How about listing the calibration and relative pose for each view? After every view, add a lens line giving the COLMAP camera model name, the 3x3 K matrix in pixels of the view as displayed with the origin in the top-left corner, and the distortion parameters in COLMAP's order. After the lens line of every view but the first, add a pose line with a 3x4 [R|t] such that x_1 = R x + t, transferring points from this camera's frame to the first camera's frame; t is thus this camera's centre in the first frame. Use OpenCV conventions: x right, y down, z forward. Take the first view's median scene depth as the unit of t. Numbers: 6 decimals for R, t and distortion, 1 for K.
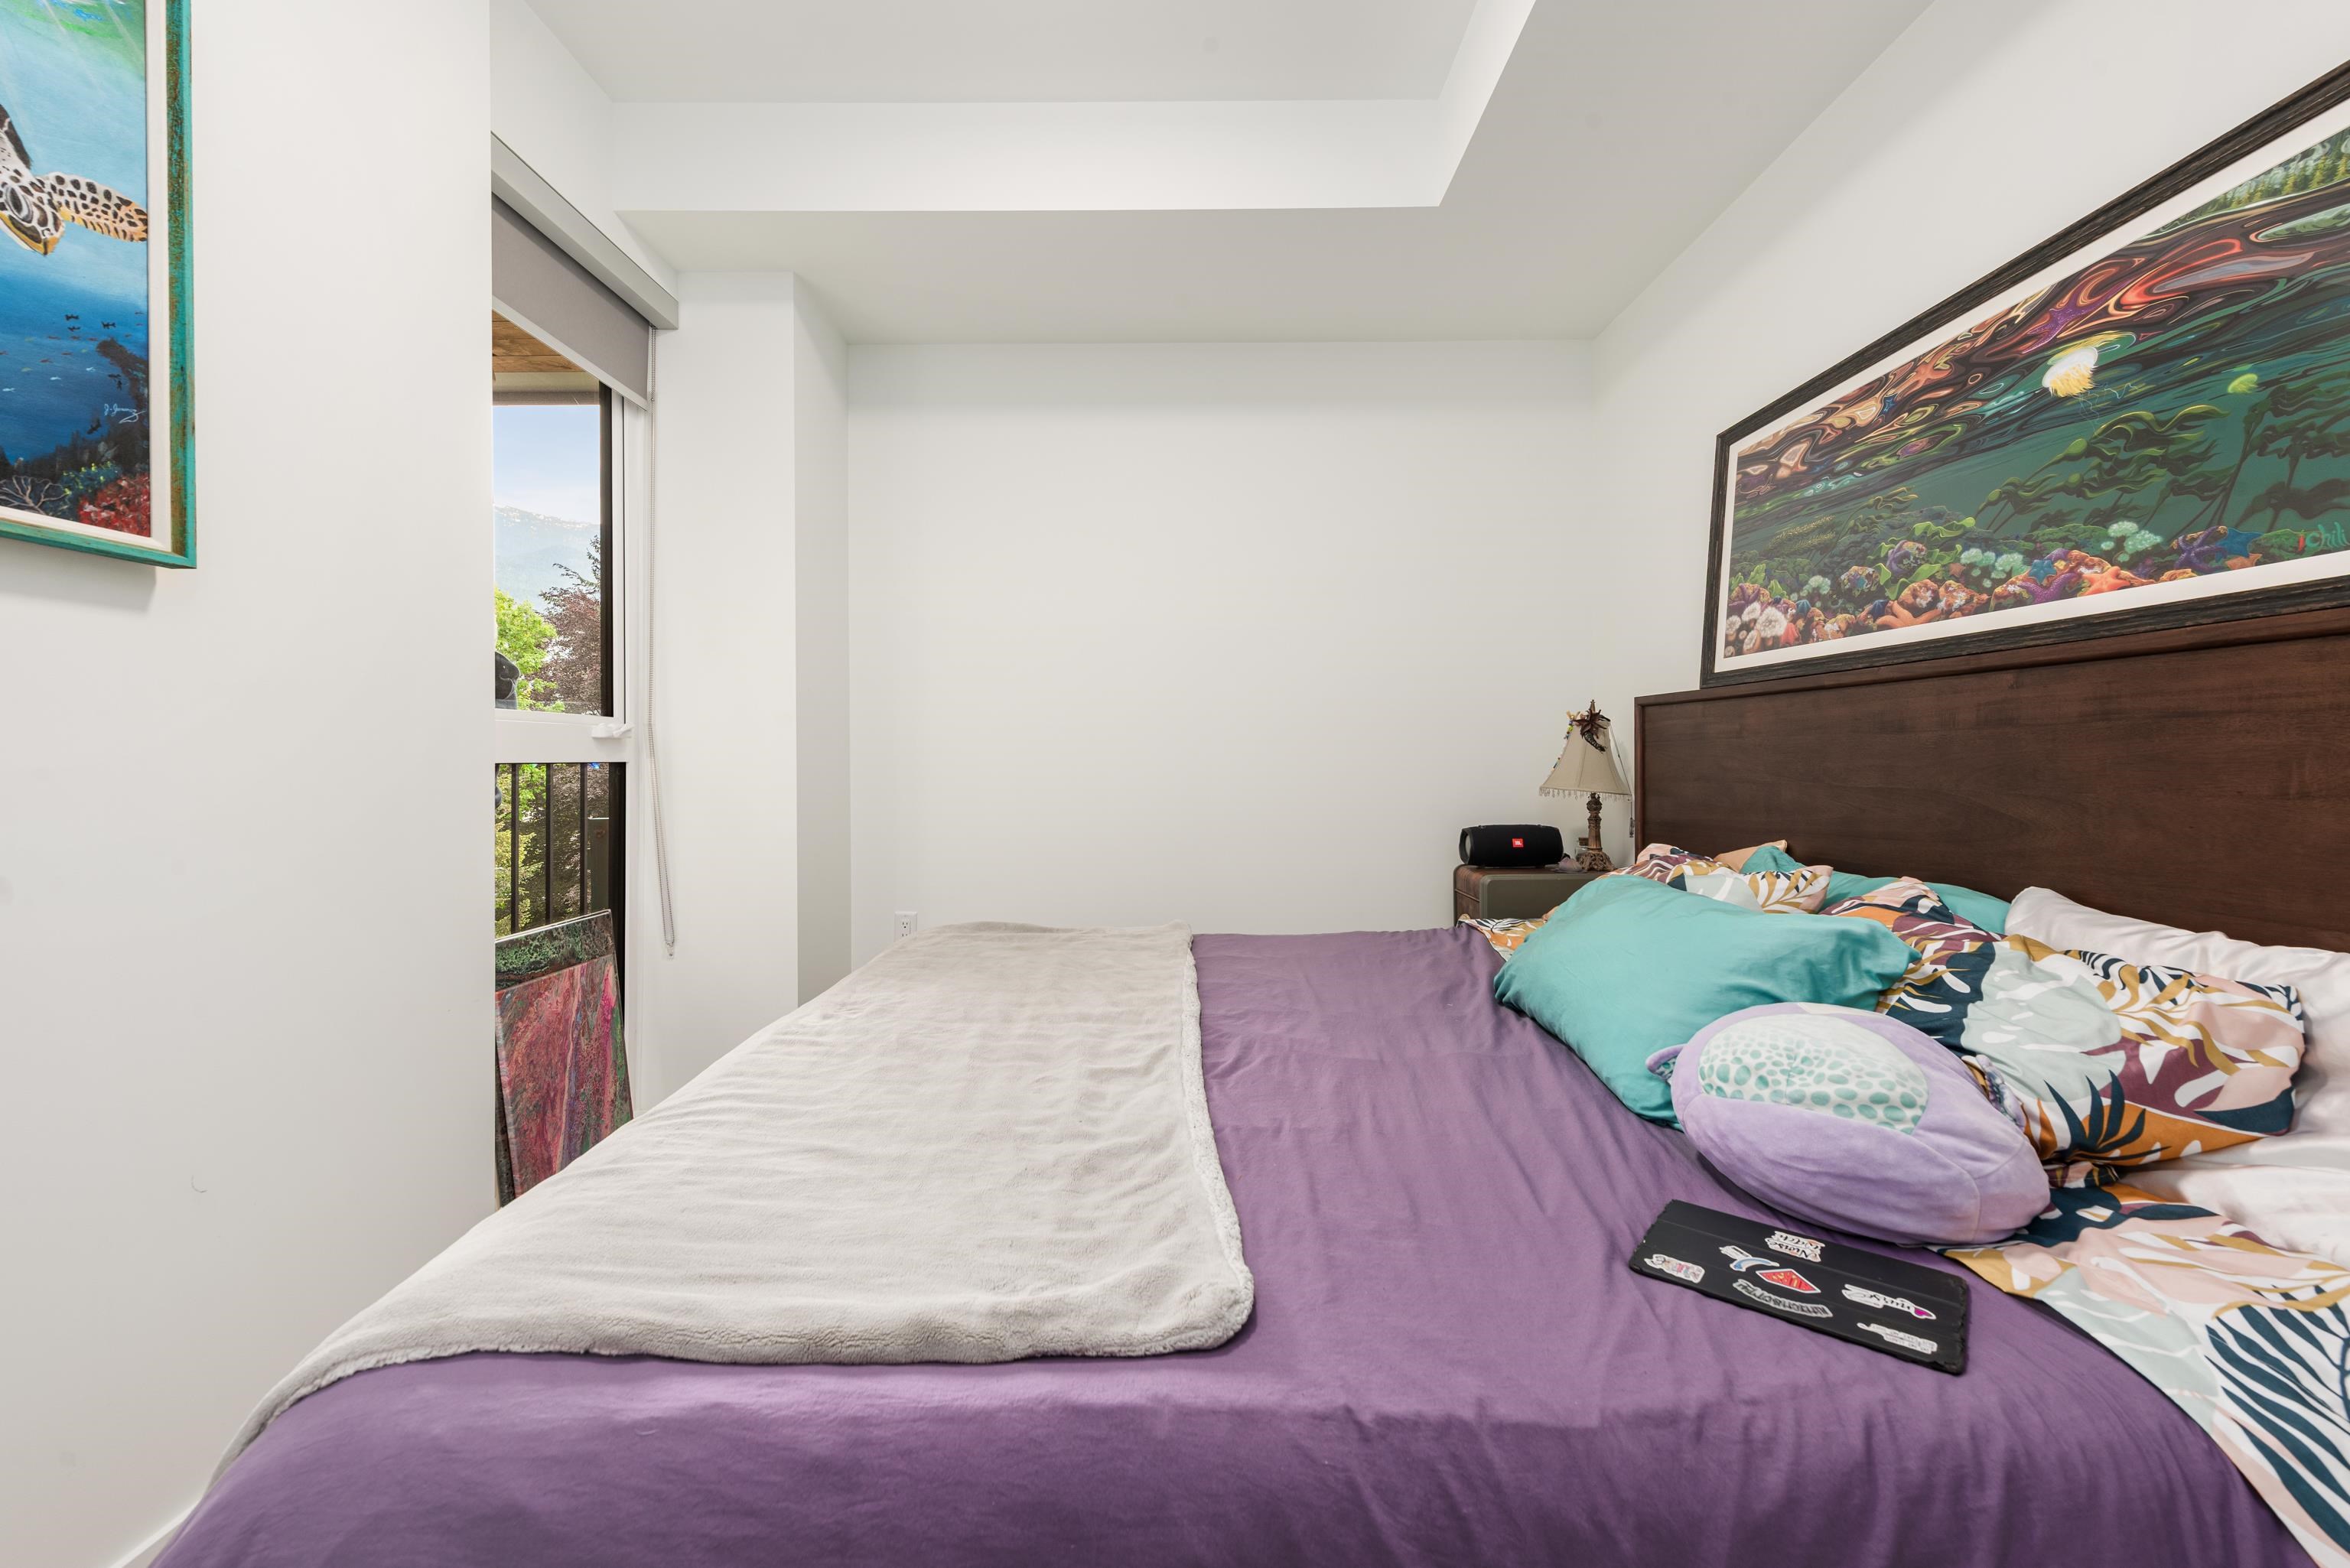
lens RADIAL K [[915.3, 0, 1182.7], [0, 915.3, 758.8], [0, 0, 1]] dist [0.013024, -0.005822]
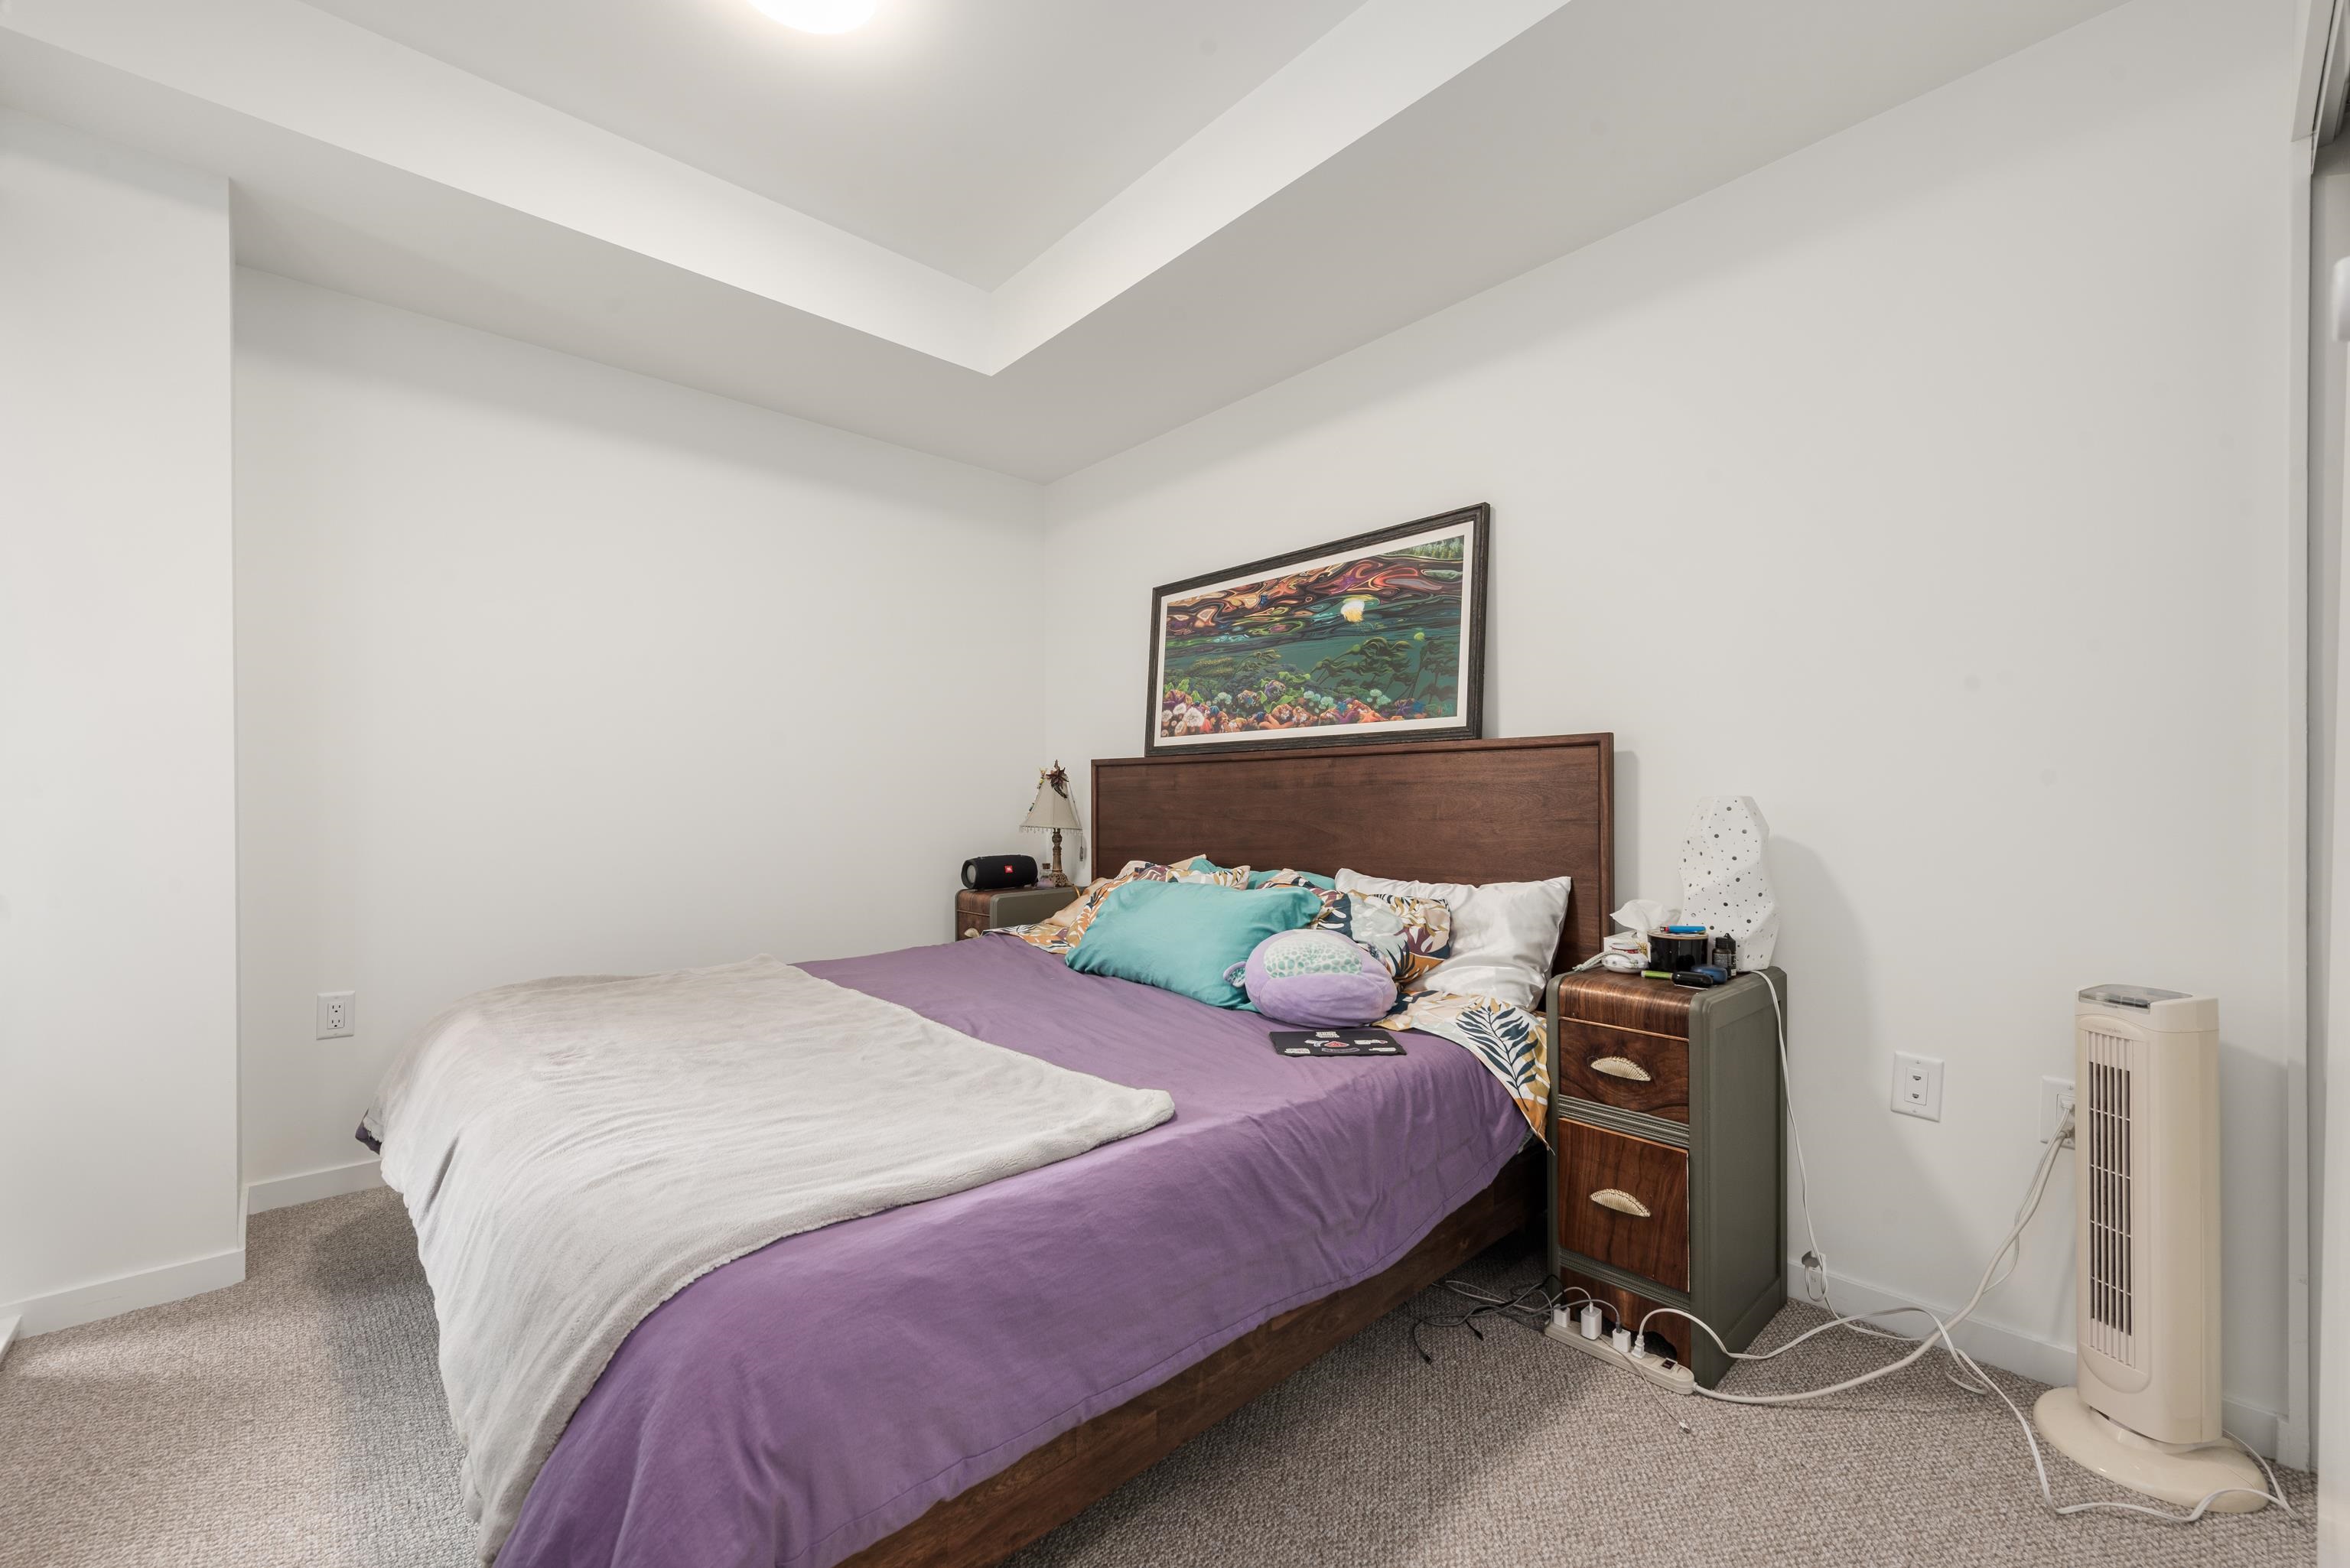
lens RADIAL K [[918.0, 0, 1159.3], [0, 918.0, 806.2], [0, 0, 1]] dist [0.001605, -0.000092]
pose [[0.745808, -0.000868, 0.666161, -0.658657], [-0.000185, 0.999999, 0.001510, 0.002617], [-0.666161, -0.001250, 0.745807, -0.198976]]
